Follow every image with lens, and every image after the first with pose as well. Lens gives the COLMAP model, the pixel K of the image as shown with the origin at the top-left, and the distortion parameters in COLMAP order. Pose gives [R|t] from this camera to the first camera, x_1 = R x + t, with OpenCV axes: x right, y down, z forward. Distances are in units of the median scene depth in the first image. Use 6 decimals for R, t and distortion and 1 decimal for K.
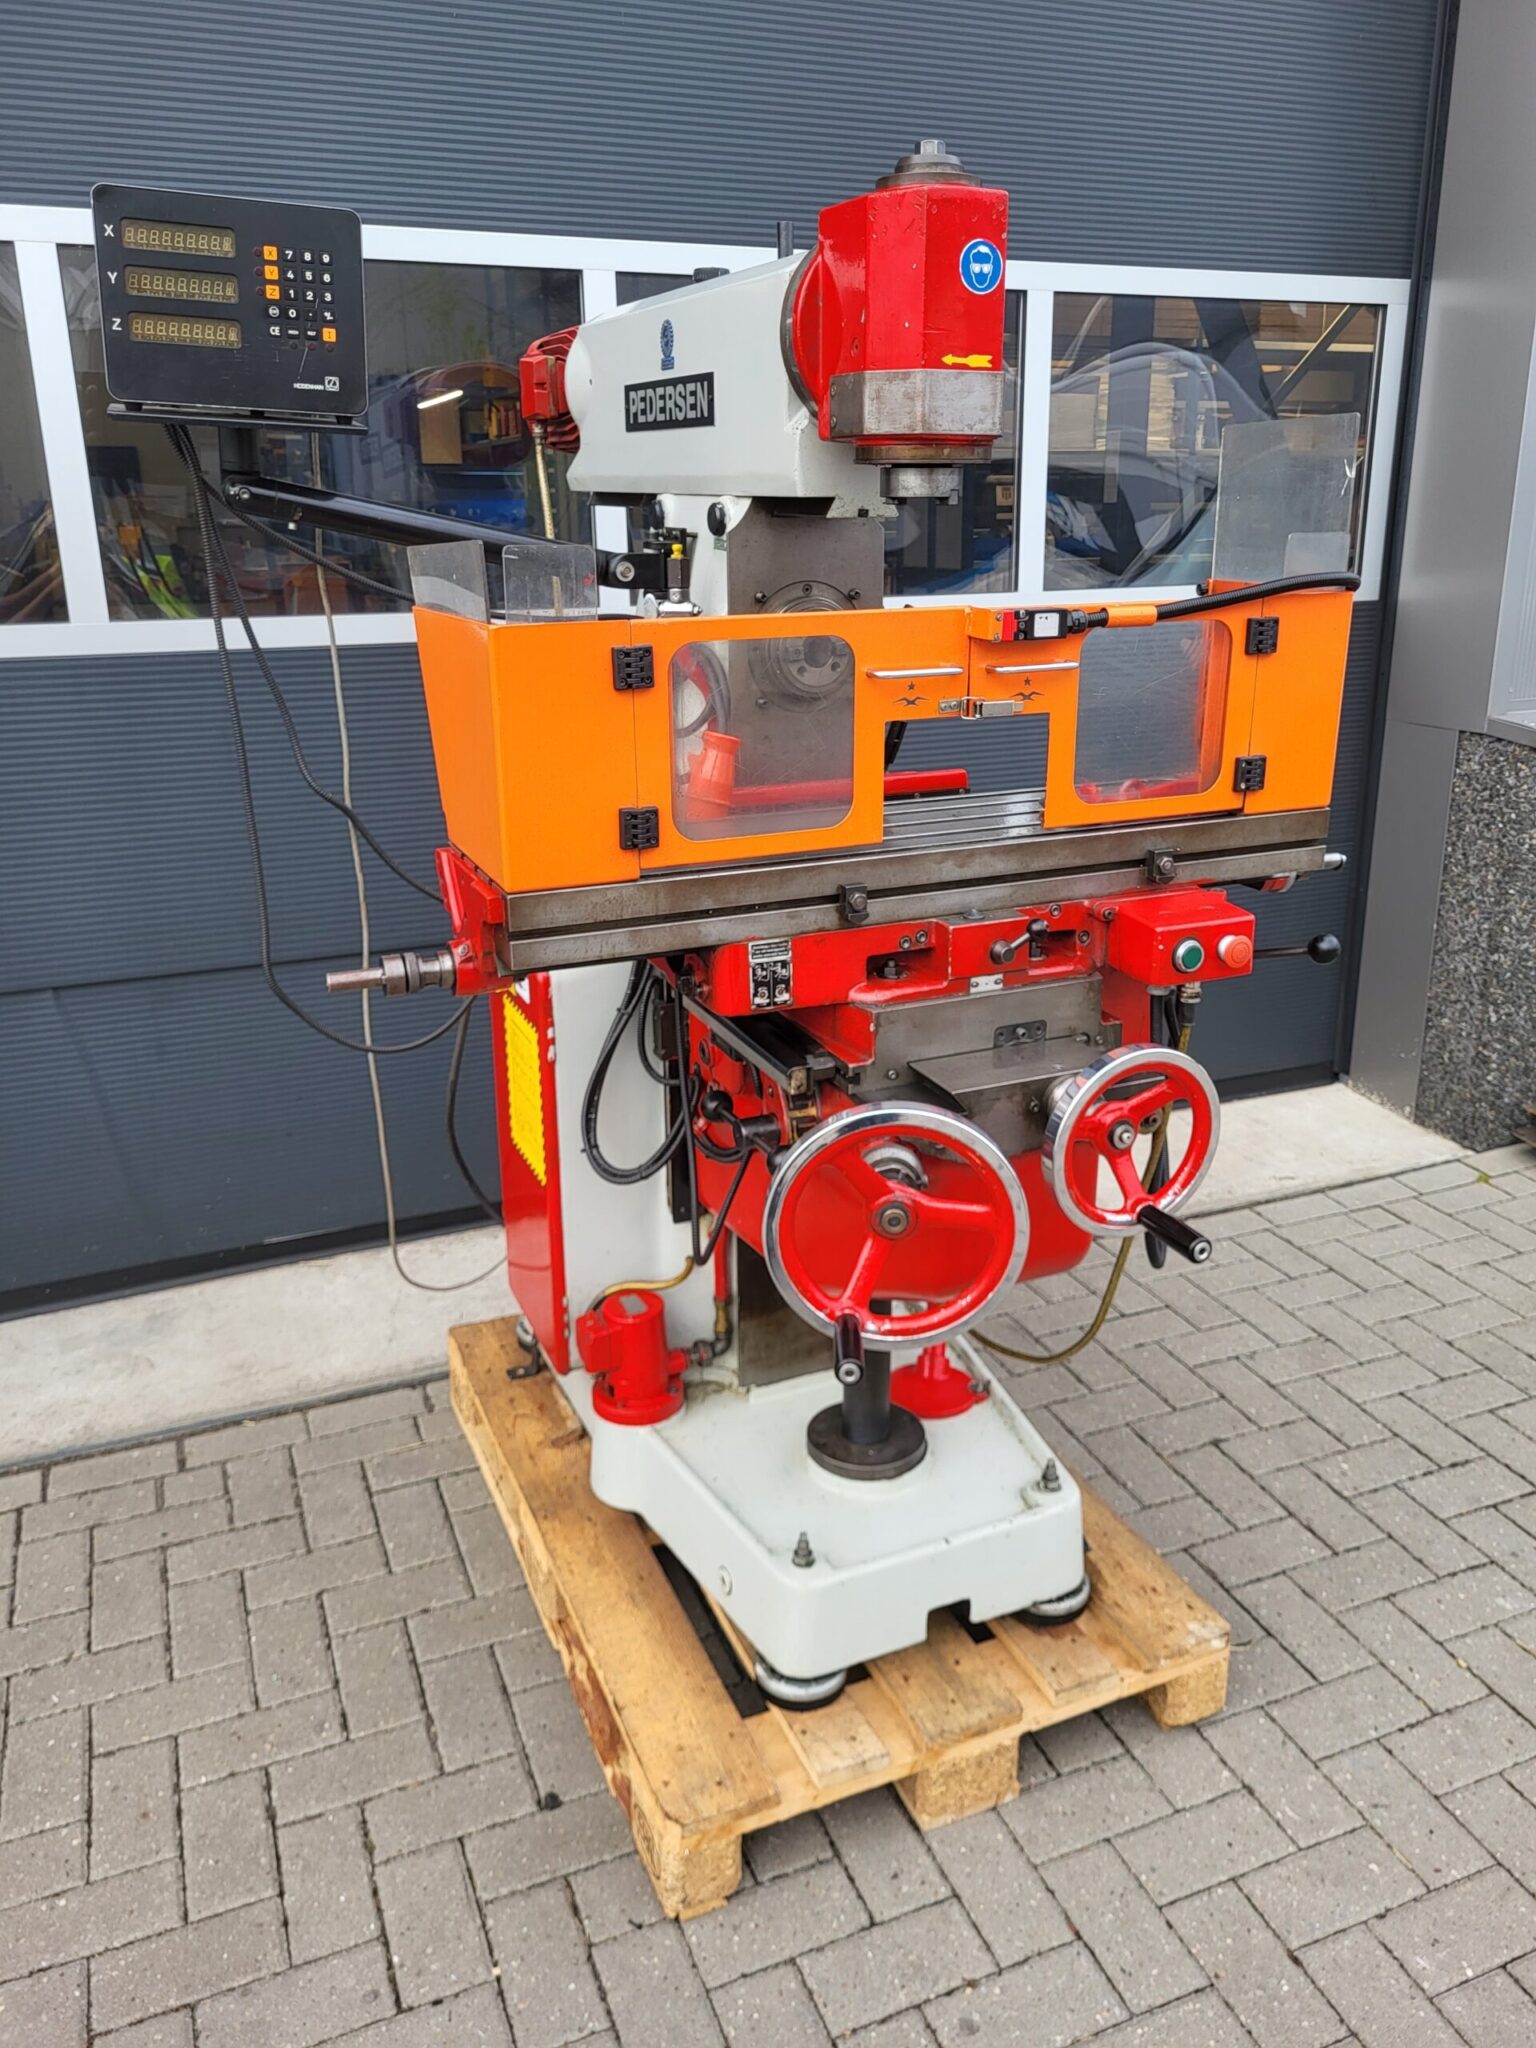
lens RADIAL K [[1564.5, 0, 796.6], [0, 1564.5, 1006.2], [0, 0, 1]] dist [0.038237, -0.046482]
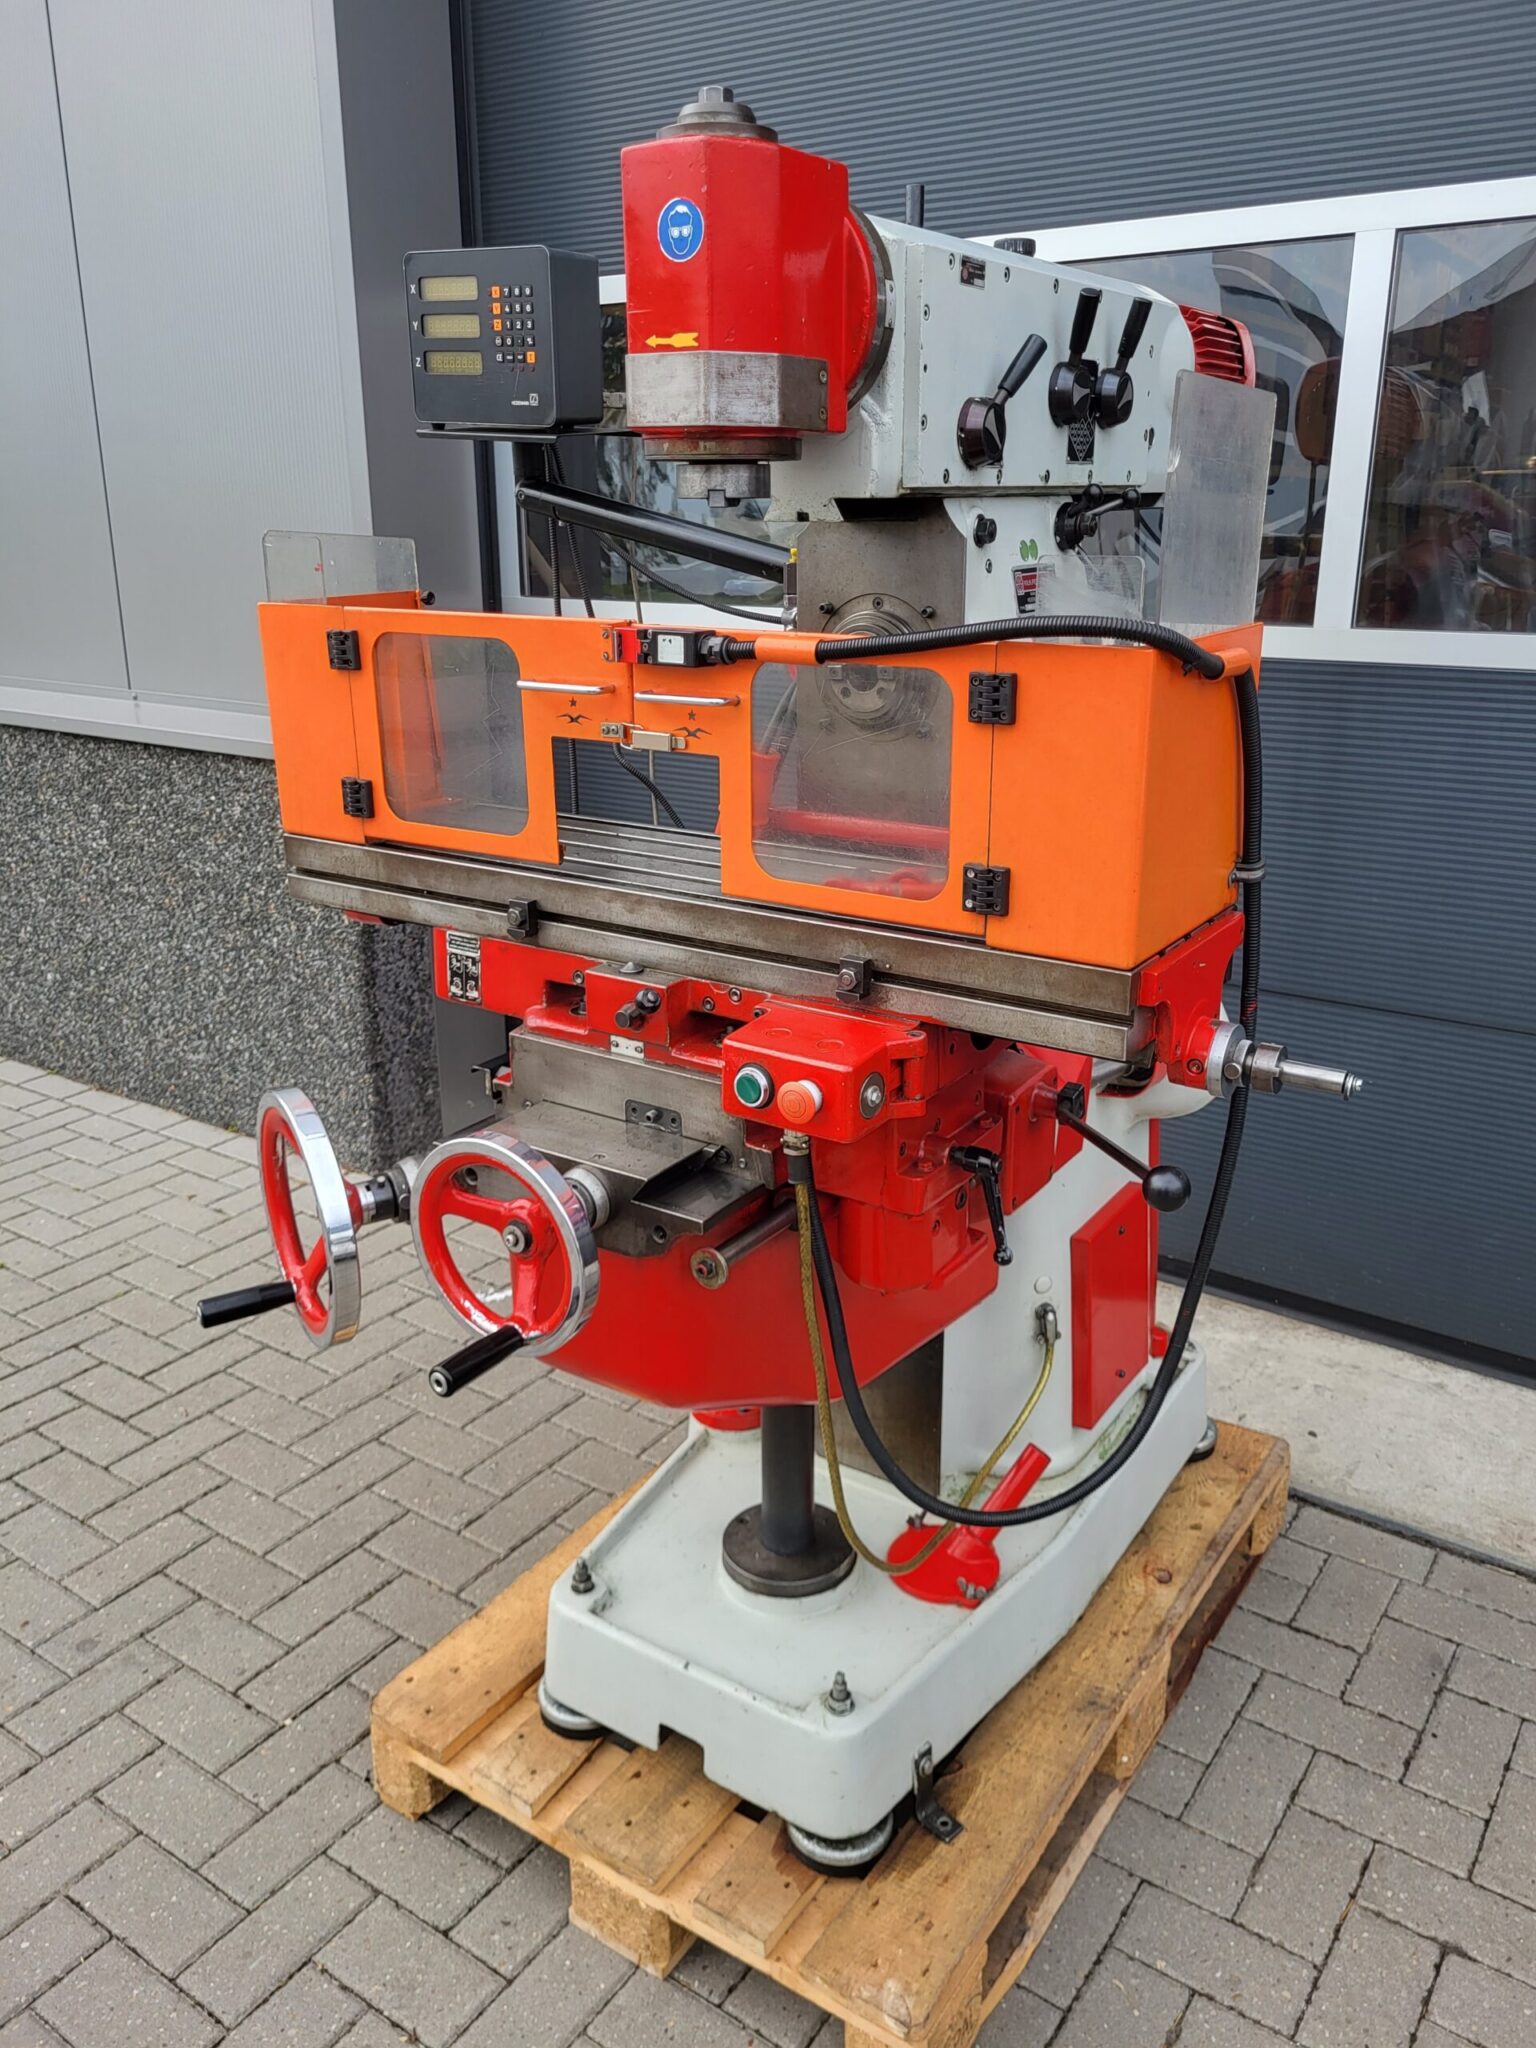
lens RADIAL K [[1564.5, 0, 796.6], [0, 1564.5, 1006.2], [0, 0, 1]] dist [0.038237, -0.046482]
pose [[0.537402, 0.261856, -0.801642, 0.873426], [-0.263698, 0.955083, 0.135201, -0.181051], [0.801038, 0.138735, 0.582315, 0.557538]]
